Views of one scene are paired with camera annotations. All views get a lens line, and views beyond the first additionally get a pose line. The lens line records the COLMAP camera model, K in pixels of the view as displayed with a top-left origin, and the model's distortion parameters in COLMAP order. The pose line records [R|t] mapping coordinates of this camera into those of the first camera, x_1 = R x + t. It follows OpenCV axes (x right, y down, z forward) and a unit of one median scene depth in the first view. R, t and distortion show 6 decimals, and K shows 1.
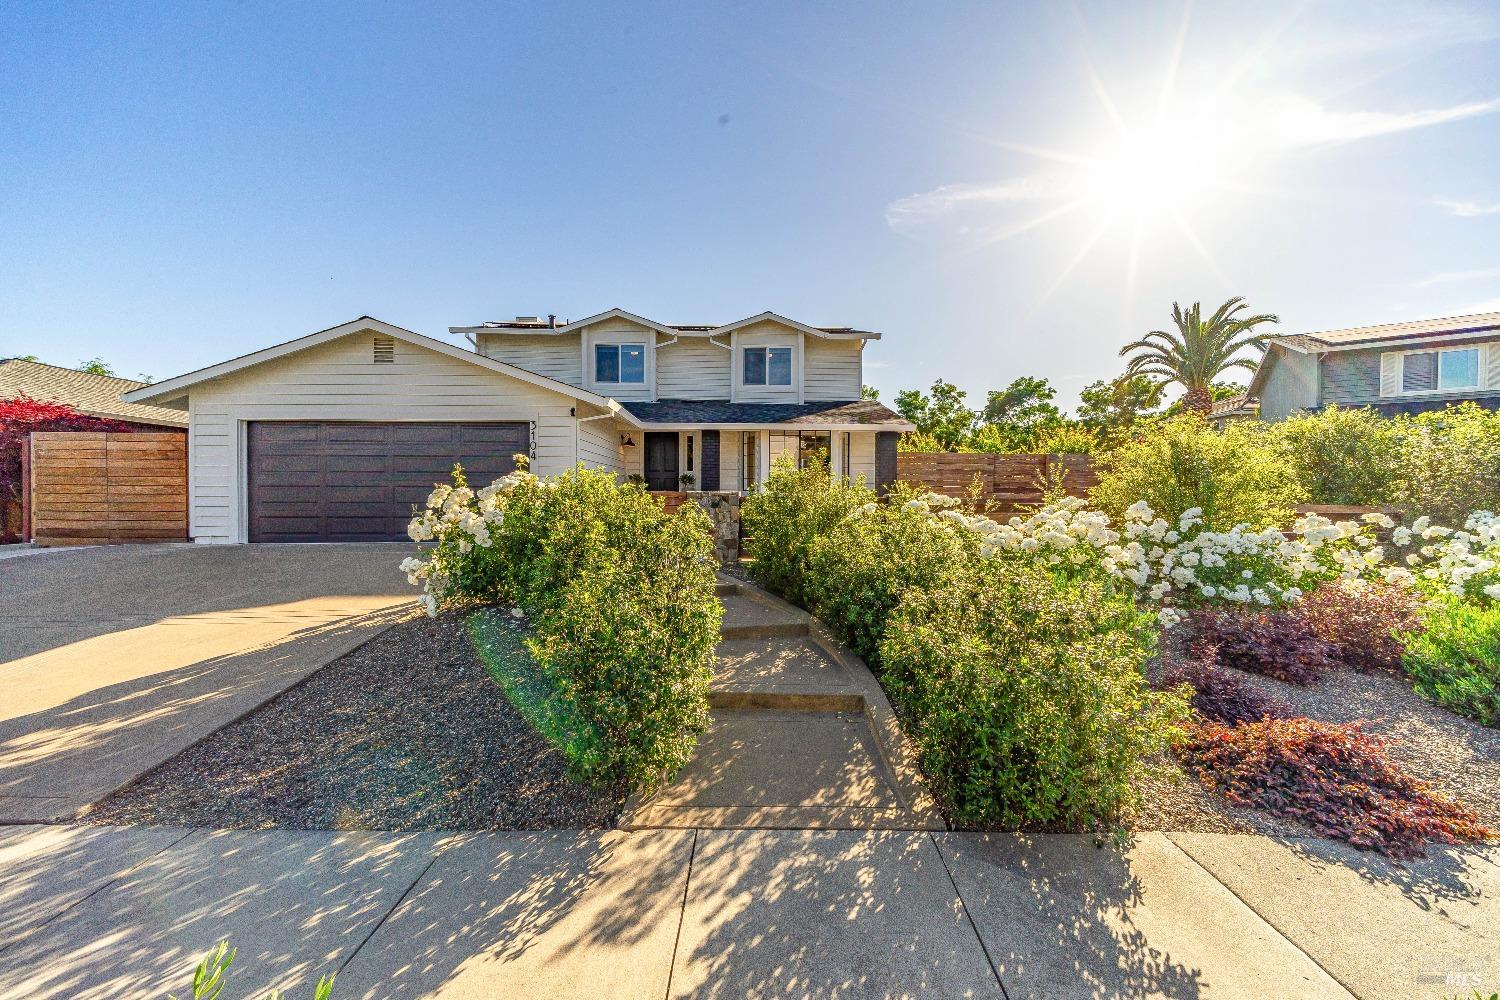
lens RADIAL K [[541.4, 0, 747.5], [0, 541.4, 483.5], [0, 0, 1]] dist [-0.000082, -0.000063]
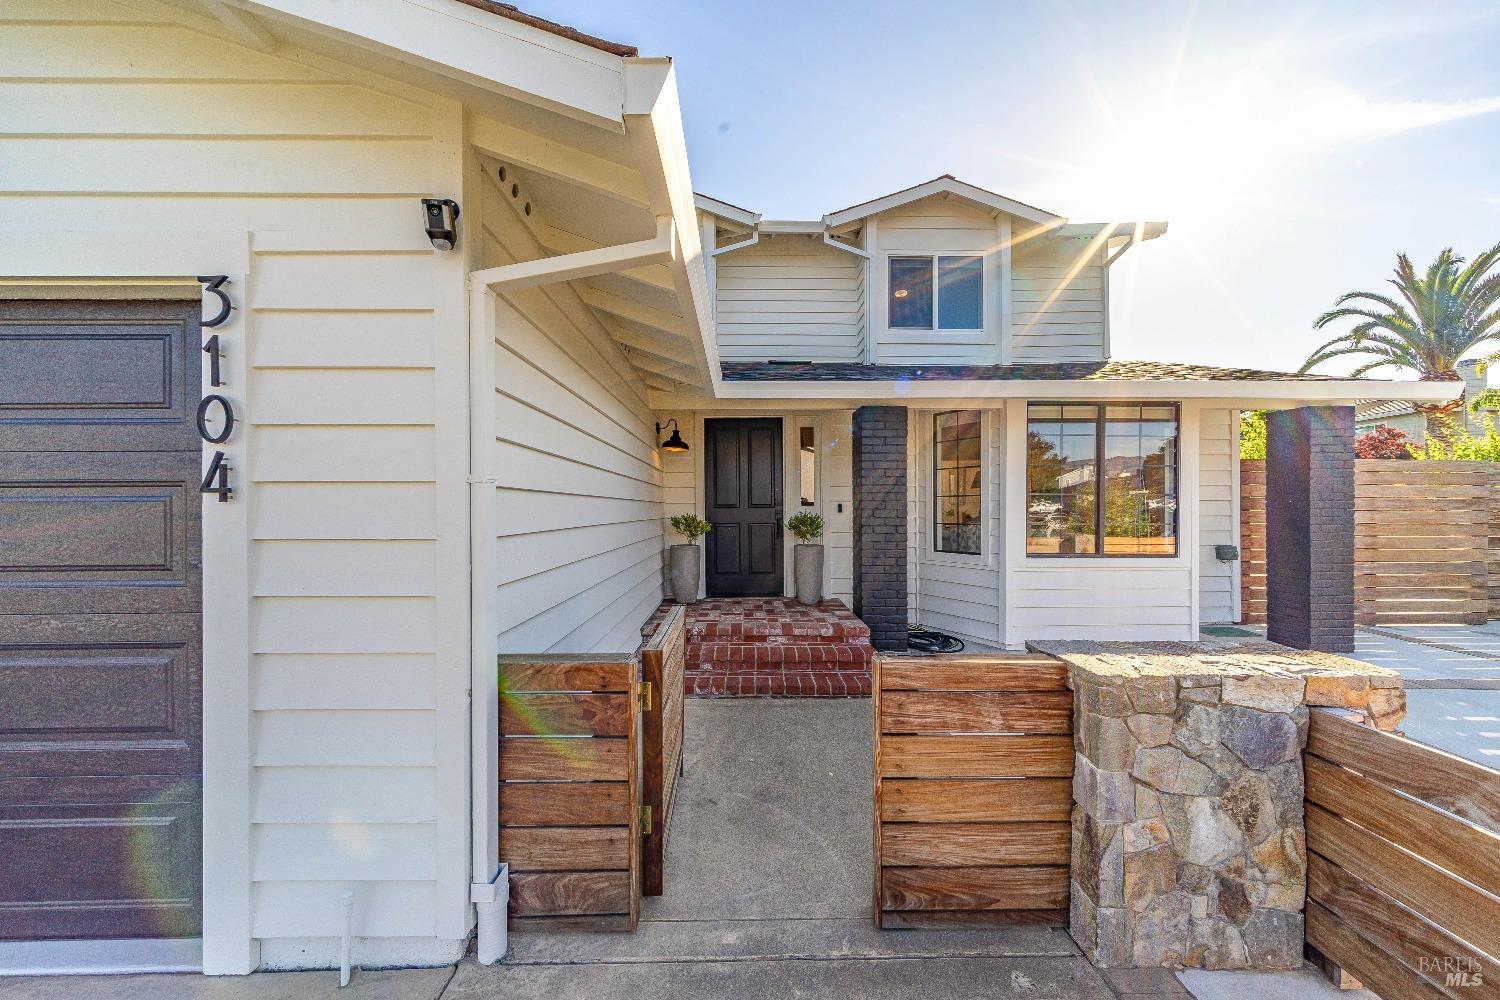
lens RADIAL K [[516.2, 0, 750.0], [0, 516.2, 500.0], [0, 0, 1]] dist [0.000075, -0.000007]
pose [[0.999785, -0.007853, 0.019195, -0.146844], [0.007749, 0.999955, 0.005520, -0.027995], [-0.019238, -0.005370, 0.999801, 0.525036]]
